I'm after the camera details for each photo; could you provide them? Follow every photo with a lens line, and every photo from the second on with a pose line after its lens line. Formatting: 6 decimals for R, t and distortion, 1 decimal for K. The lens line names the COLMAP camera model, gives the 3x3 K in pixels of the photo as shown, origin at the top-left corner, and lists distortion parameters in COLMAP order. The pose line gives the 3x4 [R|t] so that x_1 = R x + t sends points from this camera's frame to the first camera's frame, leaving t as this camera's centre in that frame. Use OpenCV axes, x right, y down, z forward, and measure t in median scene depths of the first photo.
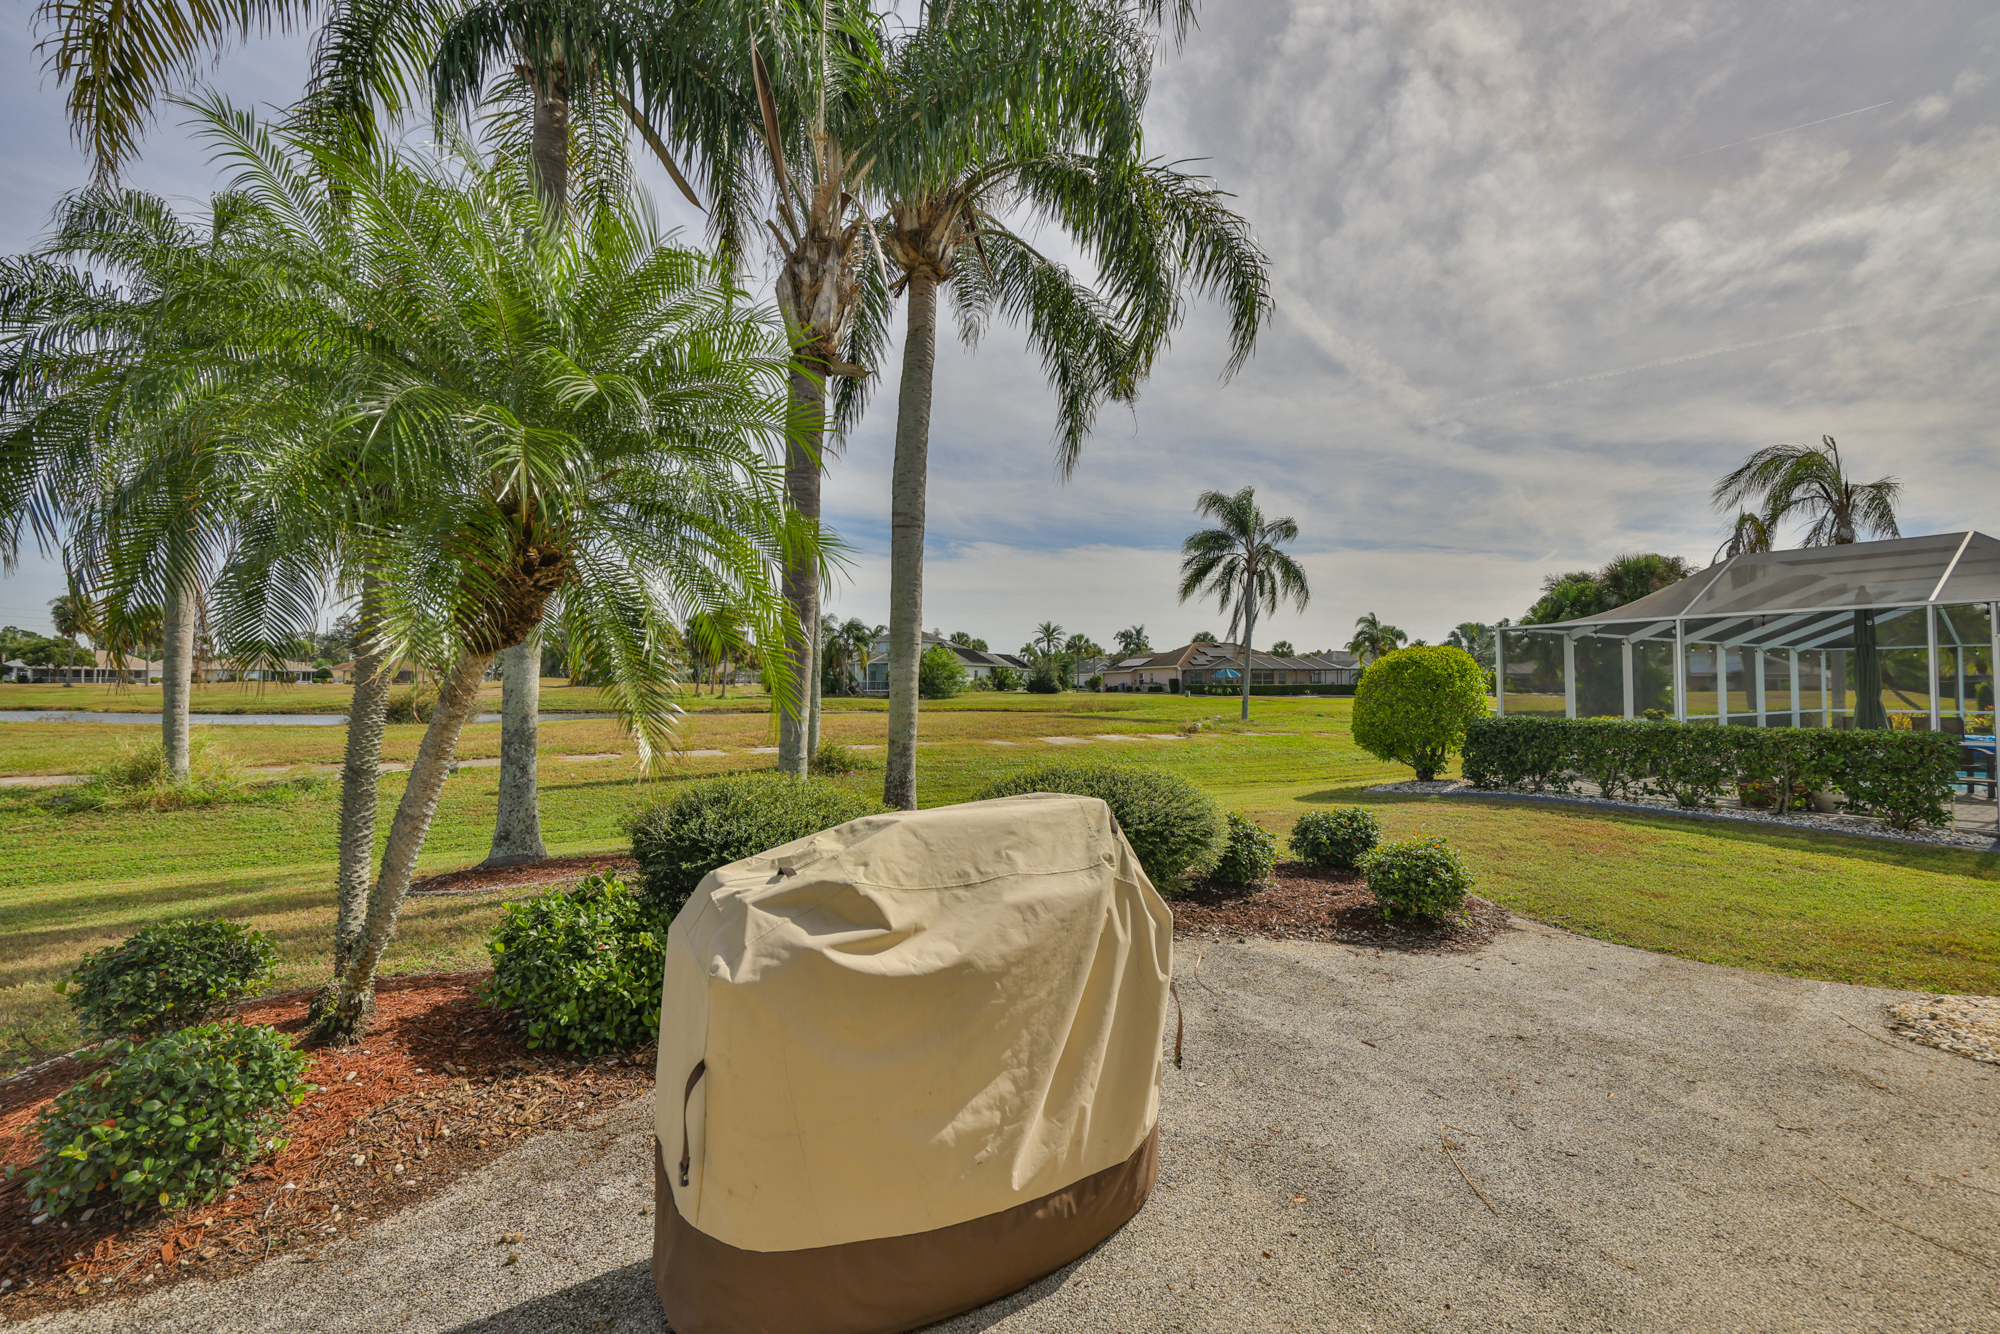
lens RADIAL K [[834.4, 0, 997.1], [0, 834.4, 663.4], [0, 0, 1]] dist [-0.001246, -0.000088]
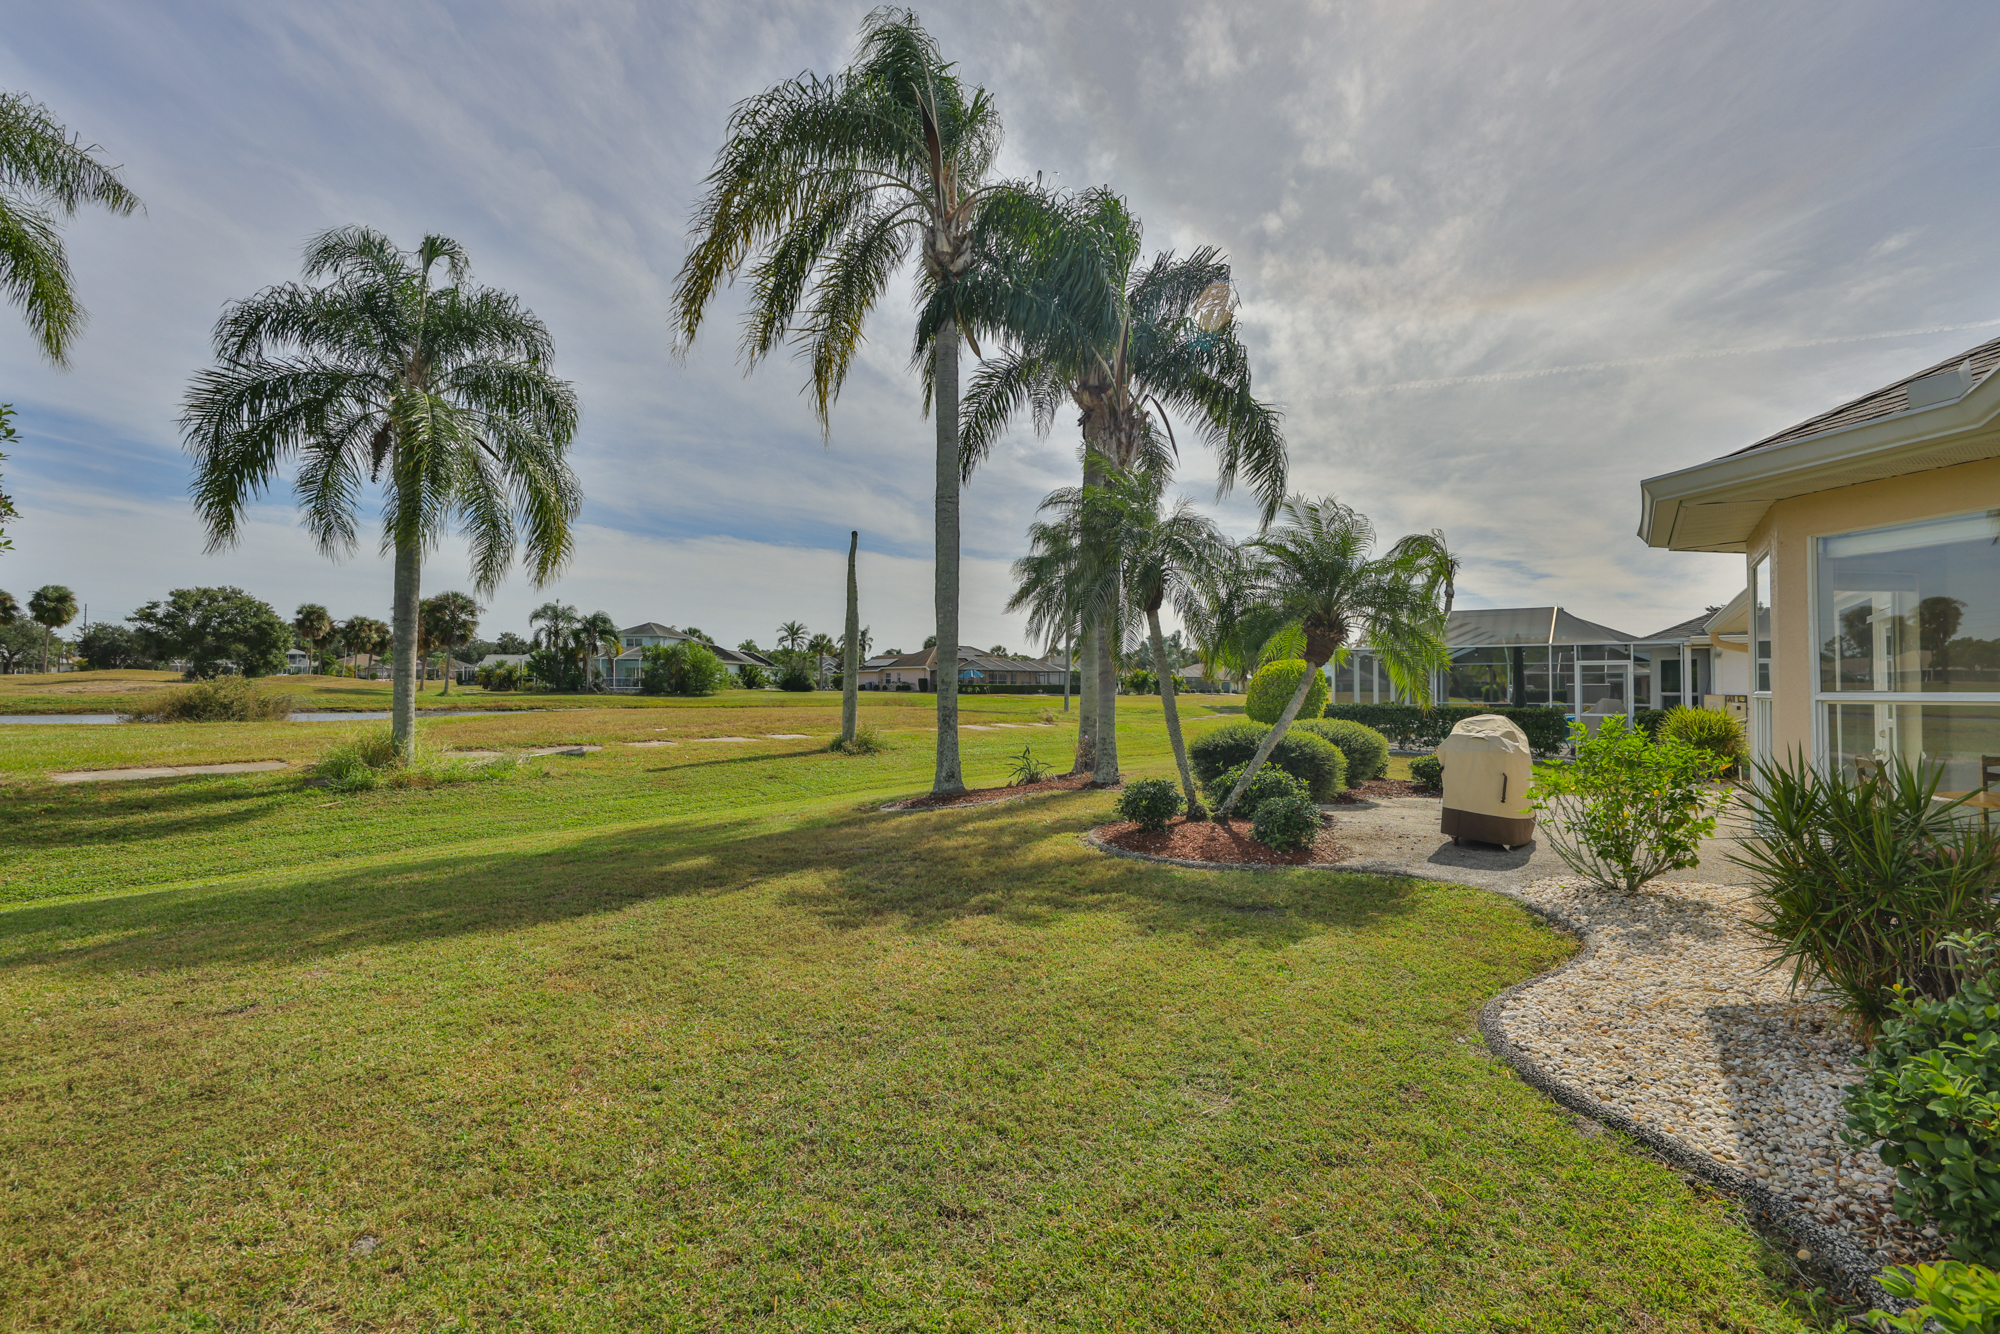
lens RADIAL K [[845.4, 0, 994.9], [0, 845.4, 669.9], [0, 0, 1]] dist [-0.001971, 0.000328]
pose [[0.926810, 0.013091, 0.375302, -0.116647], [-0.016306, 0.999853, 0.005392, 0.000114], [-0.375176, -0.011117, 0.926887, -0.052447]]
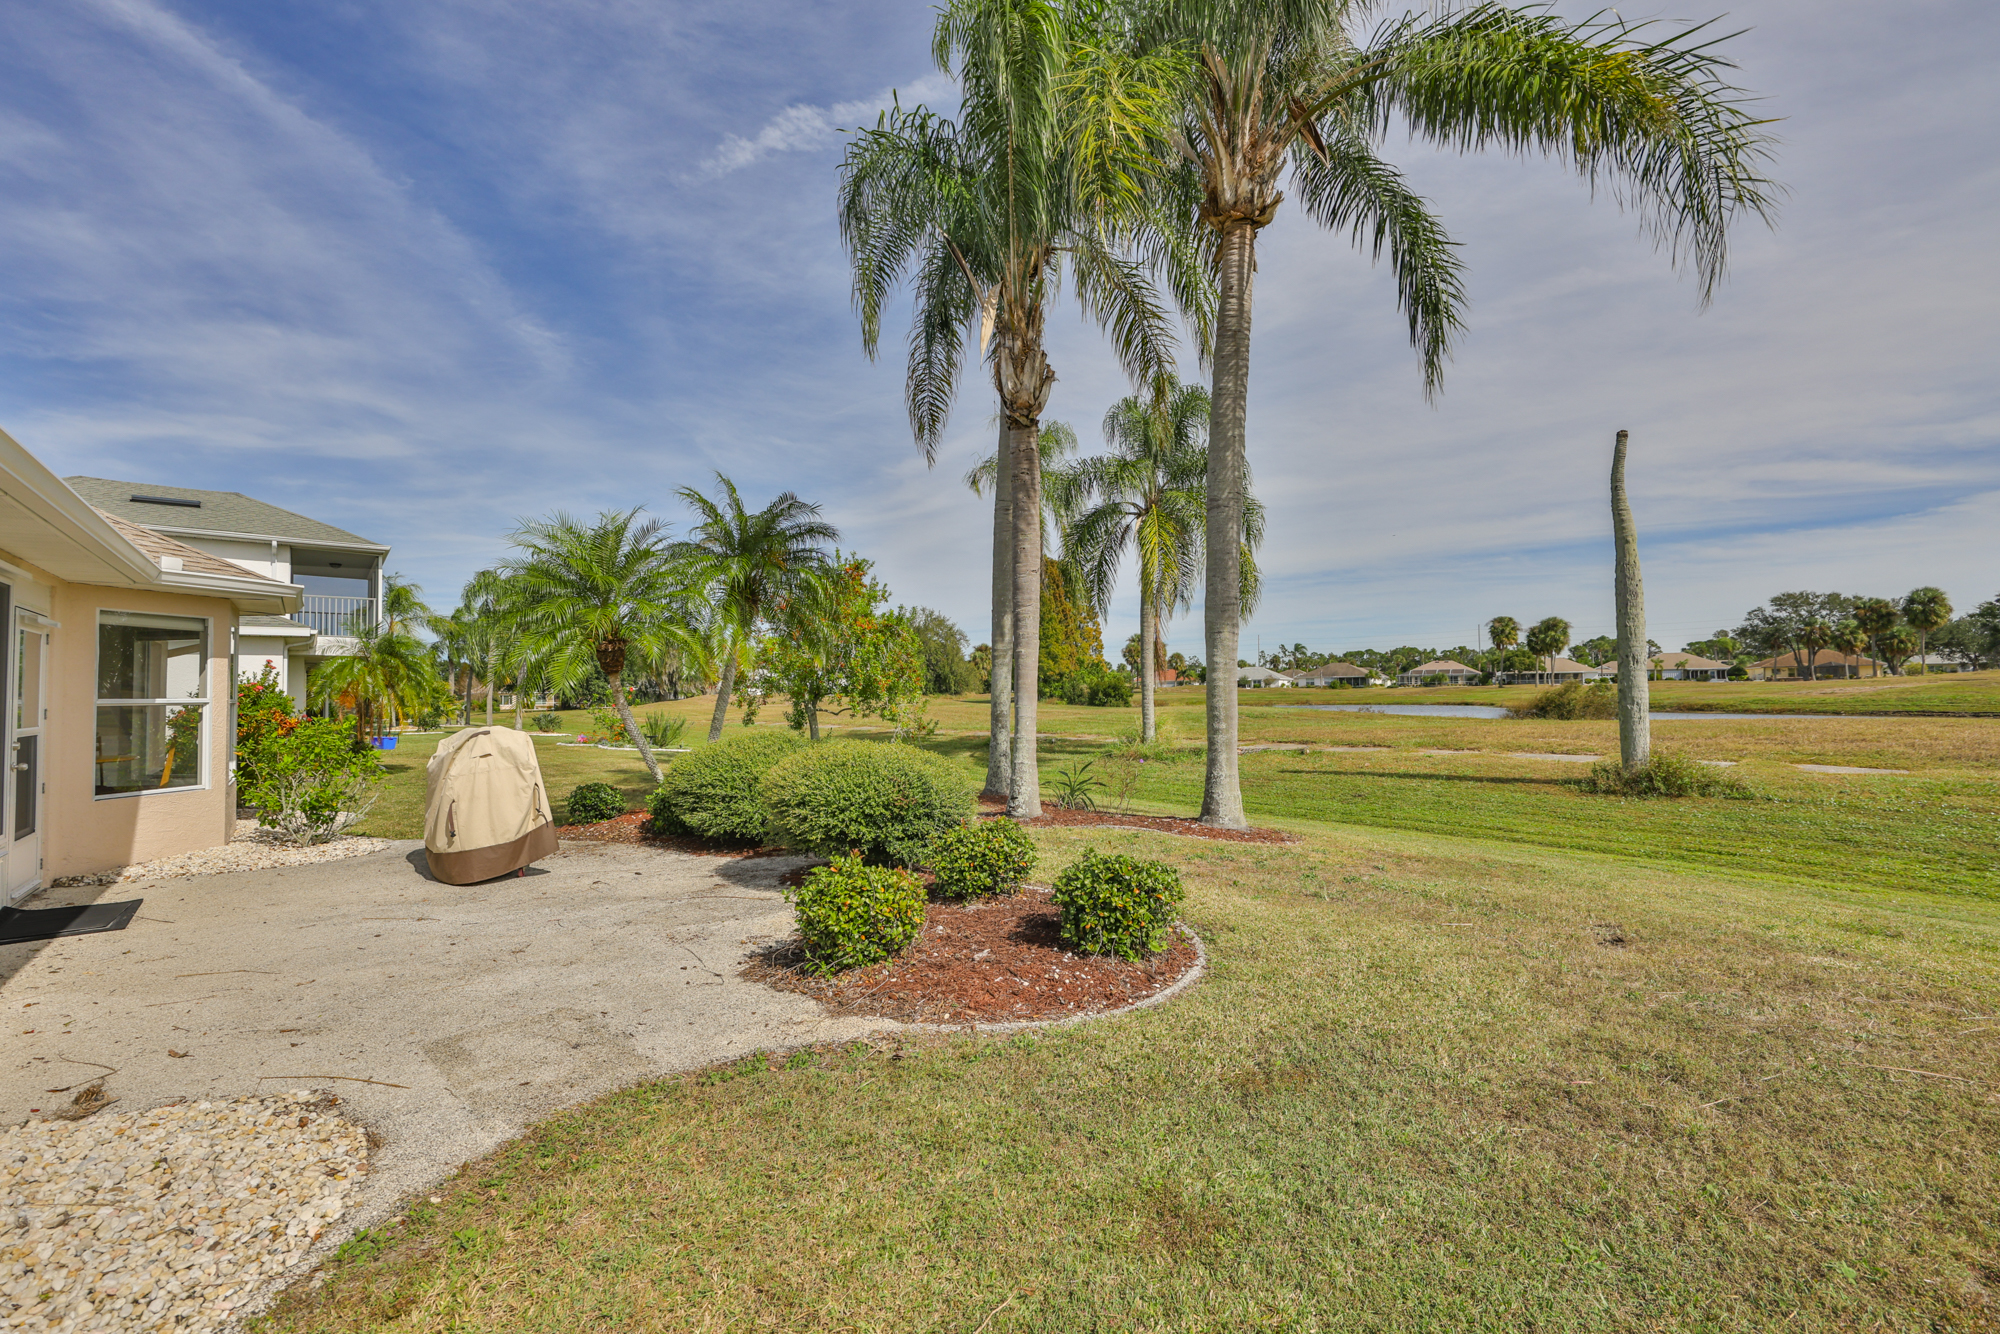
lens RADIAL K [[832.7, 0, 1022.4], [0, 832.7, 670.8], [0, 0, 1]] dist [0.000158, 0.000103]
pose [[0.151078, -0.031194, -0.988030, 0.066864], [0.042637, 0.998777, -0.025014, 0.002563], [0.987602, -0.038347, 0.152223, 0.052334]]
